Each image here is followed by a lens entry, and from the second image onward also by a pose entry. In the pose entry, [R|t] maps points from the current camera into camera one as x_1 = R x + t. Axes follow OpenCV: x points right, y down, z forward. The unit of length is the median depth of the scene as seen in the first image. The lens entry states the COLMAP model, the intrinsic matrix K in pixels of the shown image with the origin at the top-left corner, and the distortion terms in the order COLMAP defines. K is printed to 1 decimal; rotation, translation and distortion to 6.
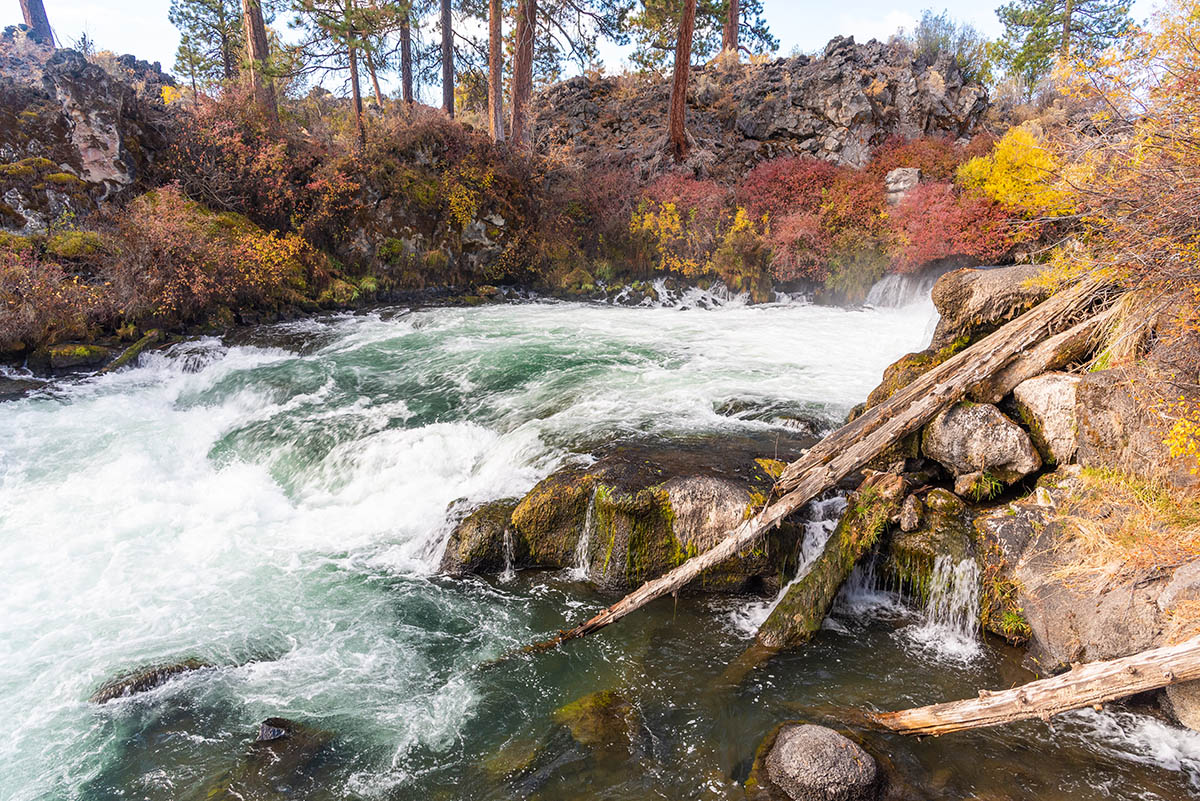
lens RADIAL K [[815.7, 0, 598.7], [0, 815.7, 403.8], [0, 0, 1]] dist [0.006788, -0.005458]
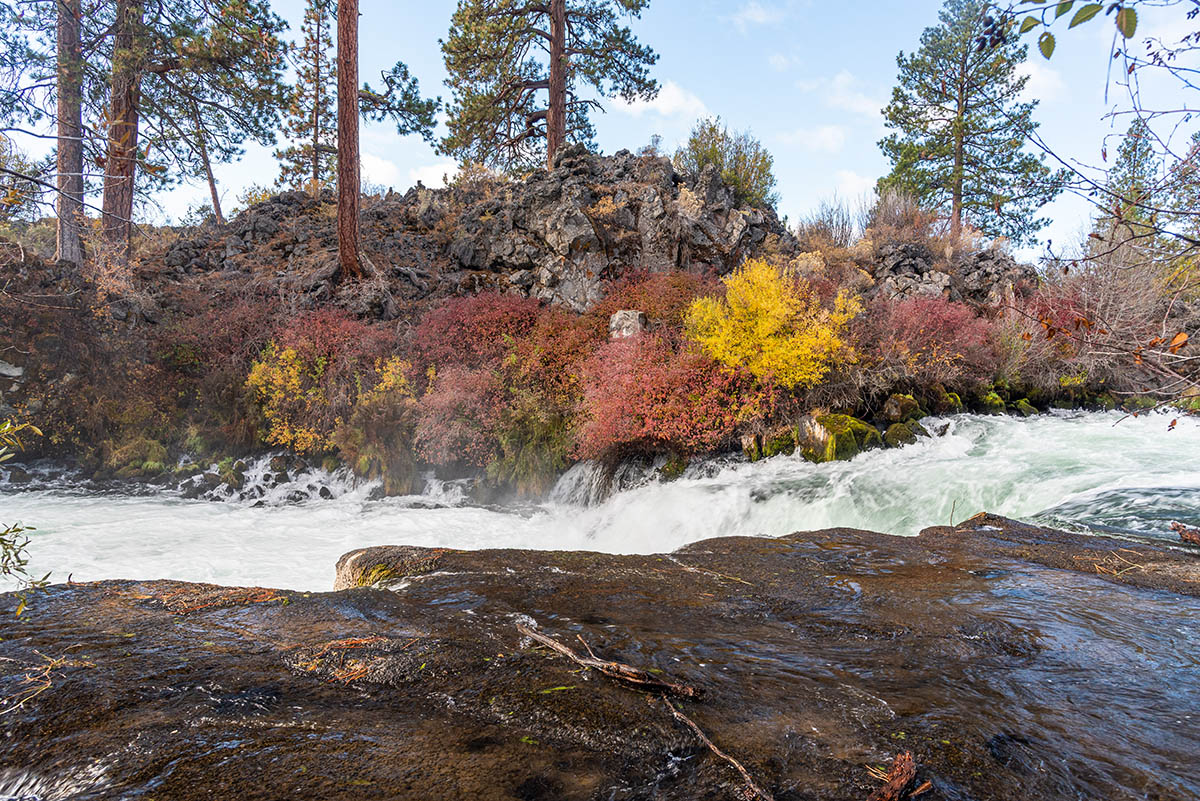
lens RADIAL K [[815.7, 0, 600.5], [0, 815.7, 396.5], [0, 0, 1]] dist [0.006788, -0.005458]
pose [[0.999637, 0.024669, -0.010834, 0.343197], [-0.026120, 0.985951, -0.164978, -0.087440], [0.006612, 0.165201, 0.986238, 0.279079]]
